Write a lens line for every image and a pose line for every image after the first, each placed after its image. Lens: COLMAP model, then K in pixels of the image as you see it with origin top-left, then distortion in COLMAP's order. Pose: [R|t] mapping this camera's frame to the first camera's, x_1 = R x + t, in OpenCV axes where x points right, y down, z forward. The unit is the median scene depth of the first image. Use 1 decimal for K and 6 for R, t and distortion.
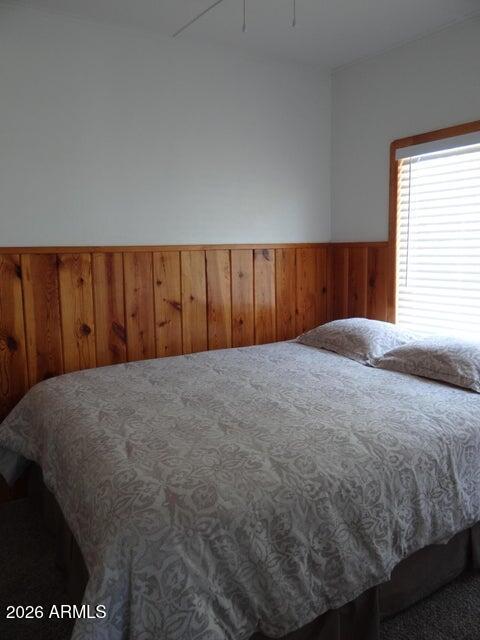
lens RADIAL K [[506.1, 0, 238.0], [0, 506.1, 312.1], [0, 0, 1]] dist [-0.011029, -0.007449]
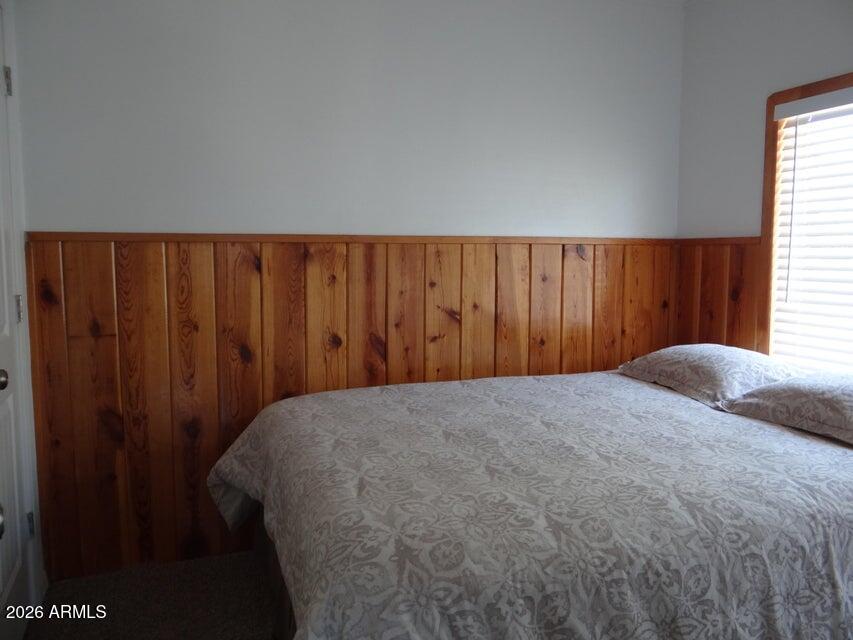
lens RADIAL K [[675.3, 0, 423.6], [0, 675.3, 307.2], [0, 0, 1]] dist [-0.001525, -0.005085]
pose [[0.978662, 0.035972, -0.202302, 0.049588], [-0.045609, 0.998026, -0.043178, 0.027031], [0.200350, 0.051484, 0.978371, 0.004353]]
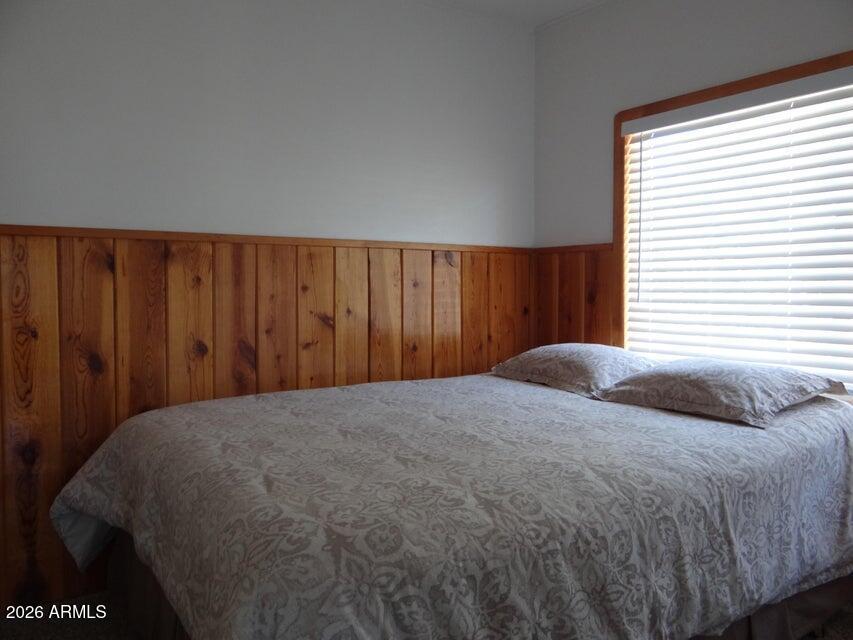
lens RADIAL K [[675.3, 0, 423.6], [0, 675.3, 307.2], [0, 0, 1]] dist [-0.001525, -0.005085]
pose [[0.999086, 0.015391, 0.039871, -0.030844], [-0.011411, 0.995102, -0.098189, 0.081846], [-0.041187, 0.097645, 0.994369, 0.037766]]
